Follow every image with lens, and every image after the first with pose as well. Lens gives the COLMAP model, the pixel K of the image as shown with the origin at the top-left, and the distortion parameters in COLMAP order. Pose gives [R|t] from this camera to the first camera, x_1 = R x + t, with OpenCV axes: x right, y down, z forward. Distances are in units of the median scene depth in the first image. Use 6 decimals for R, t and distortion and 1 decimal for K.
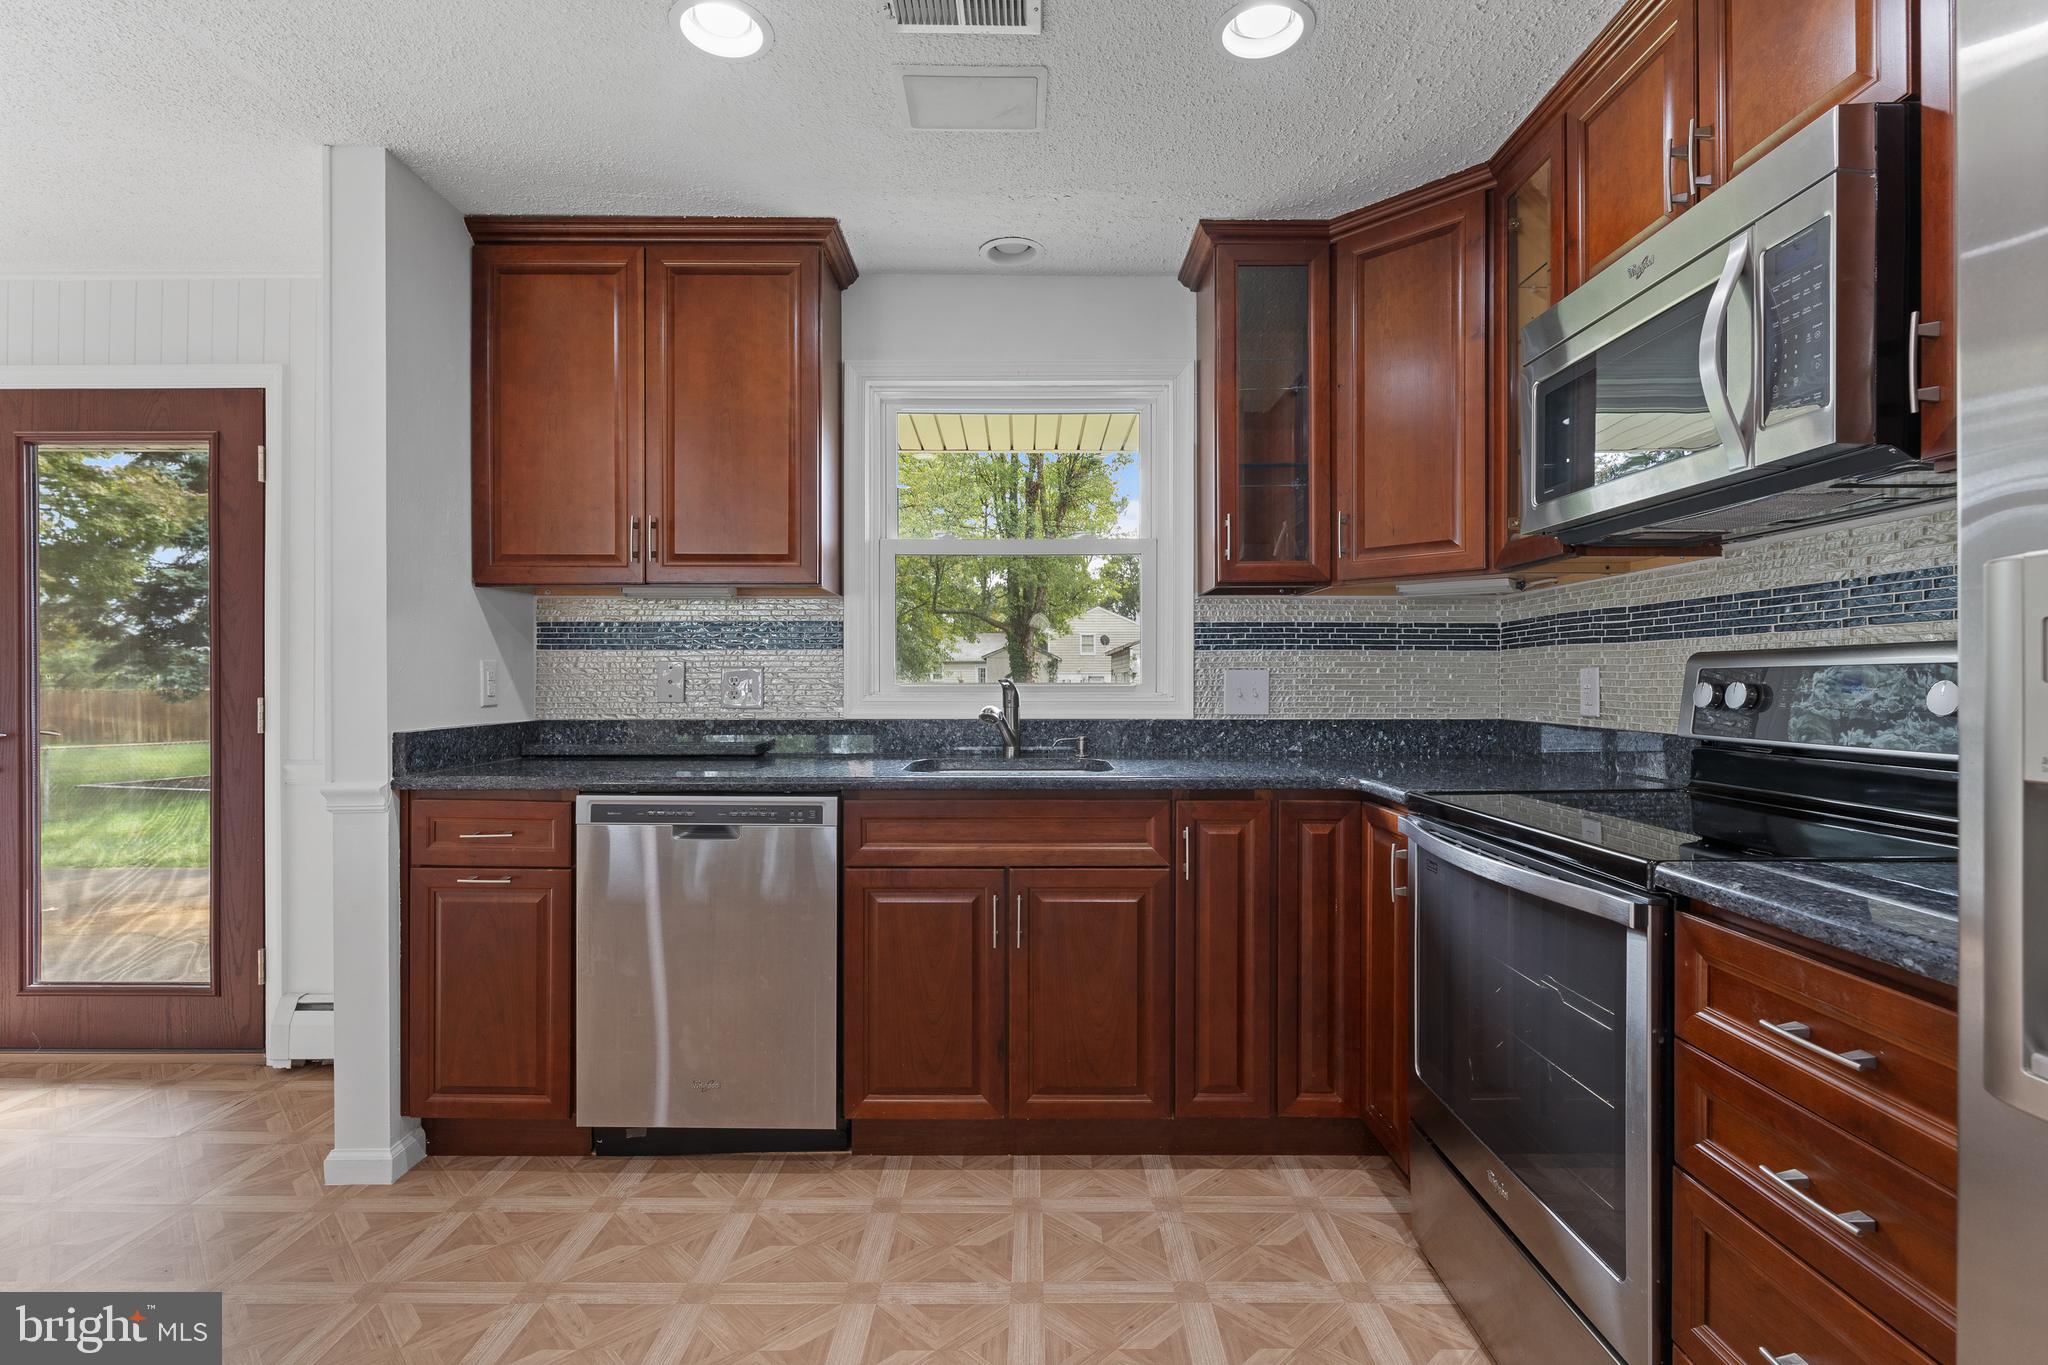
lens RADIAL K [[998.6, 0, 1047.4], [0, 998.6, 684.7], [0, 0, 1]] dist [-0.003267, -0.000720]
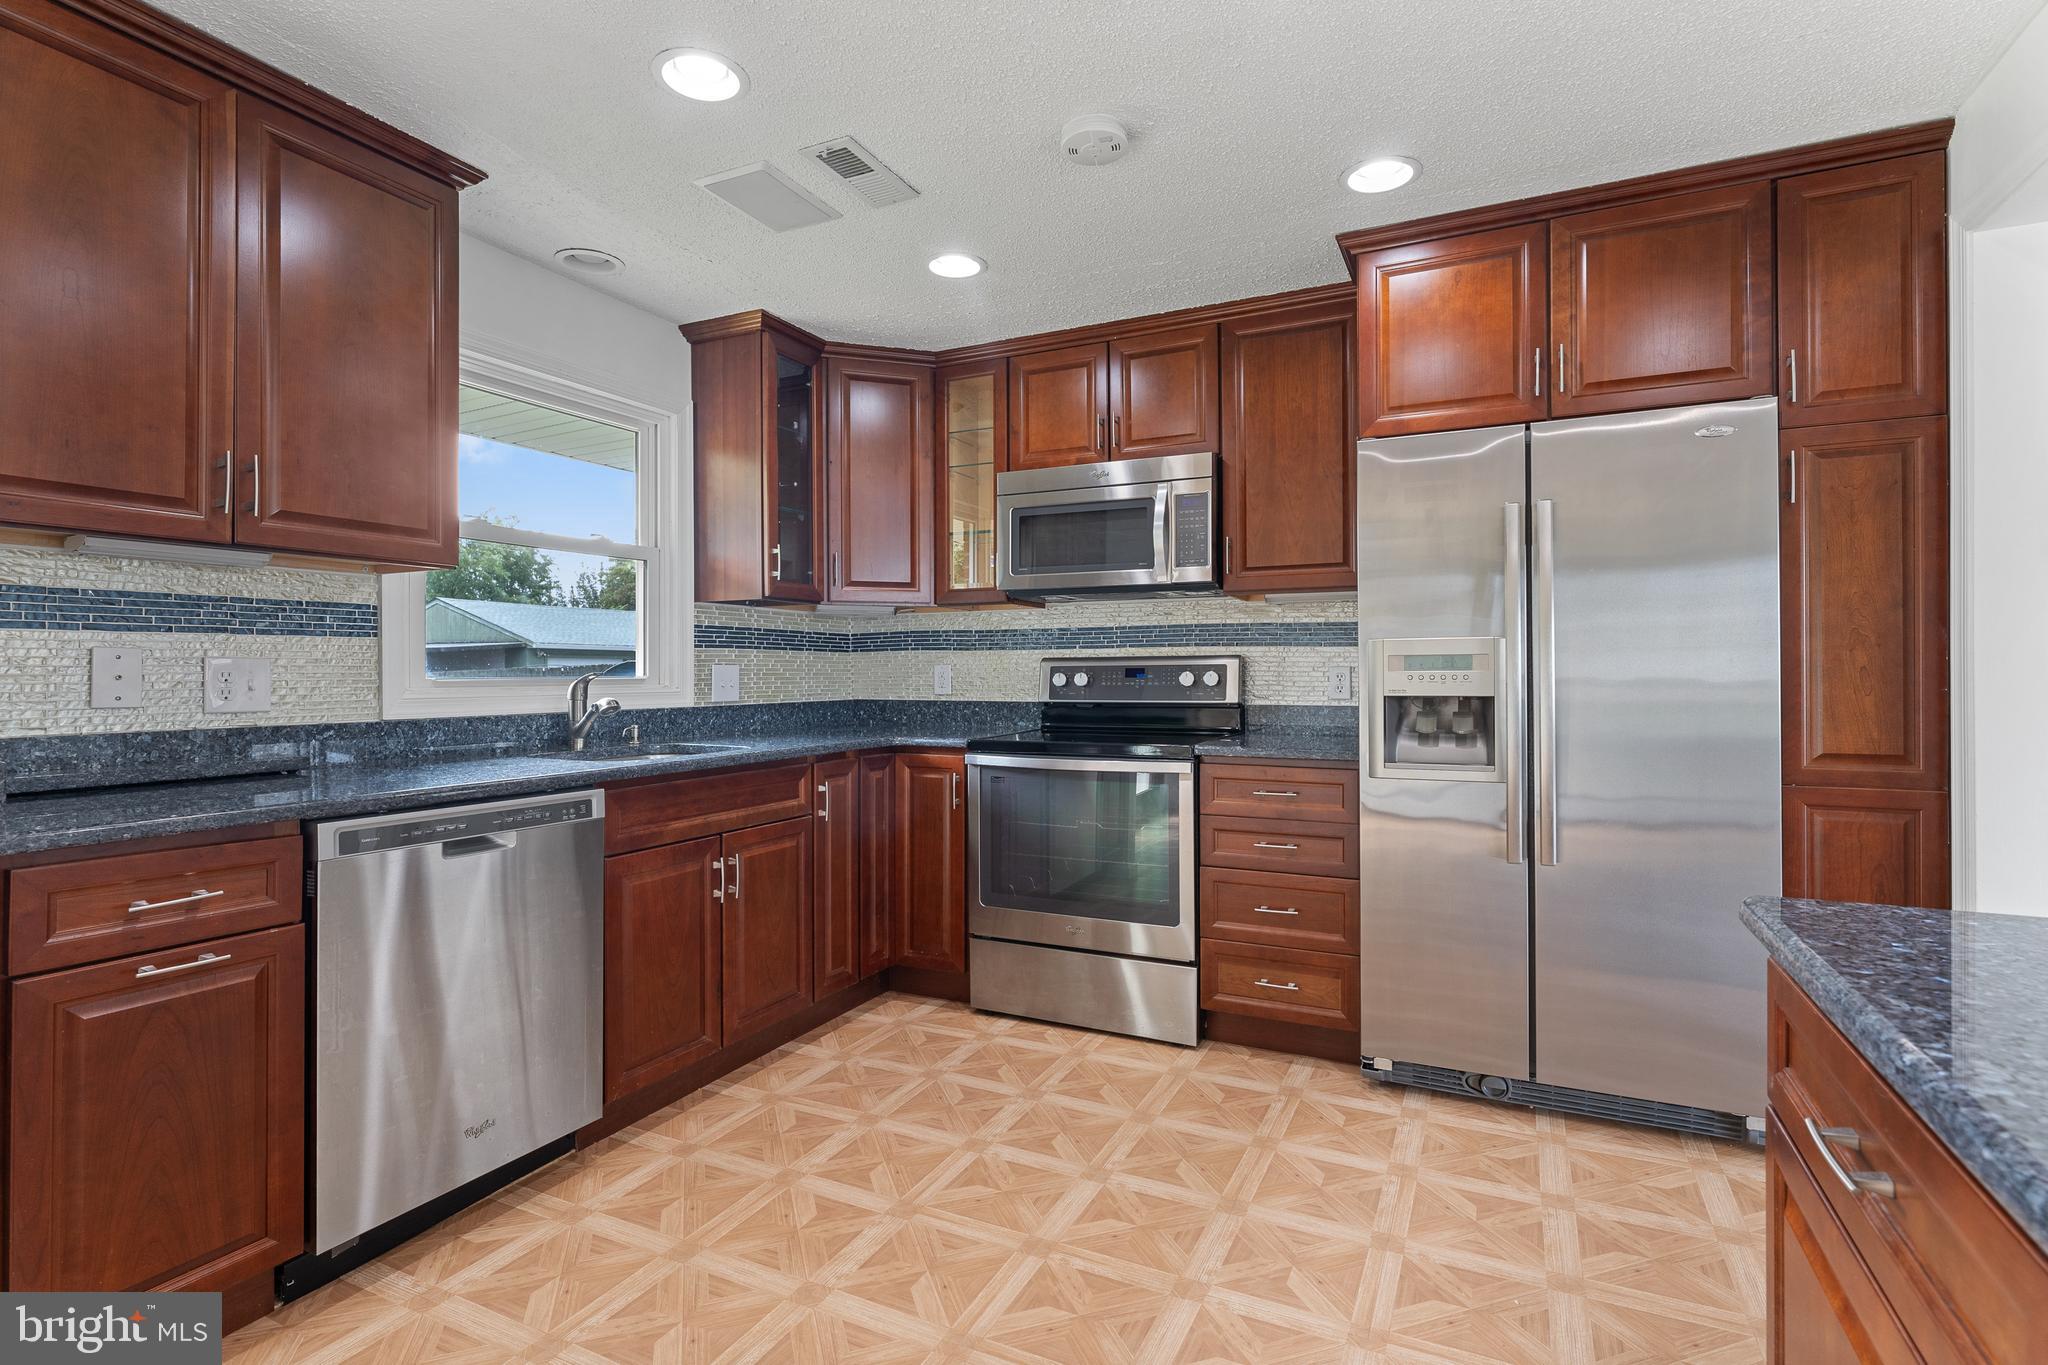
lens RADIAL K [[938.0, 0, 1089.7], [0, 938.0, 674.9], [0, 0, 1]] dist [-0.001674, -0.000313]
pose [[0.409207, -0.003943, 0.912433, -0.844068], [0.007935, 0.999968, 0.000762, -0.000084], [-0.912407, 0.006928, 0.409225, 0.151102]]
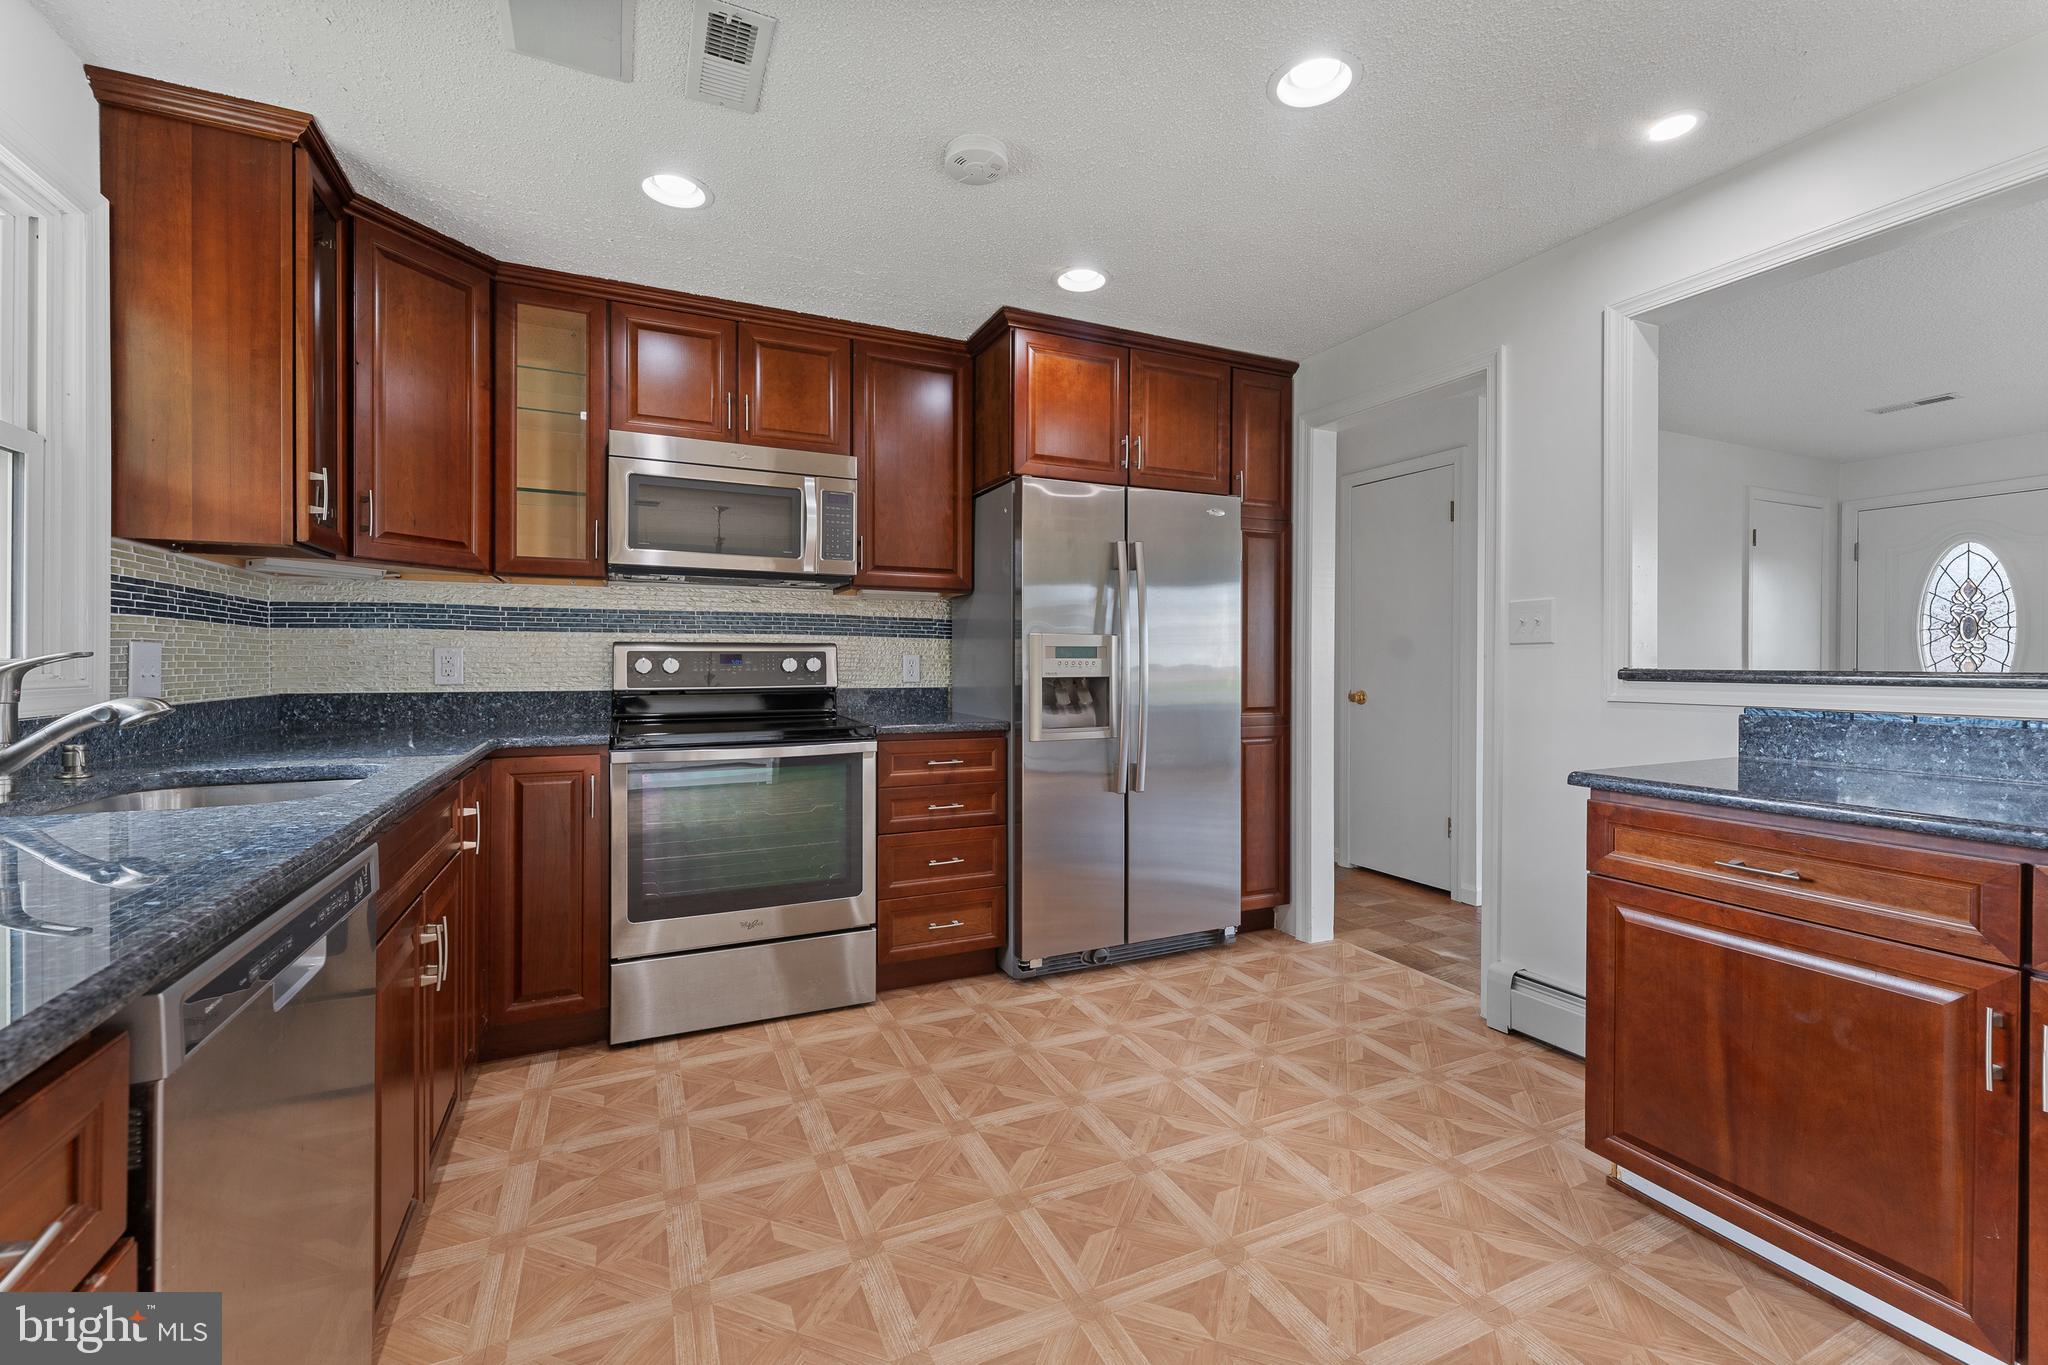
lens RADIAL K [[798.0, 0, 1010.0], [0, 798.0, 665.2], [0, 0, 1]] dist [0.002643, 0.000603]
pose [[-0.398450, -0.005571, 0.917173, -0.789196], [0.003520, 0.999965, 0.007603, 0.000449], [-0.917183, 0.006257, -0.398416, 0.801871]]
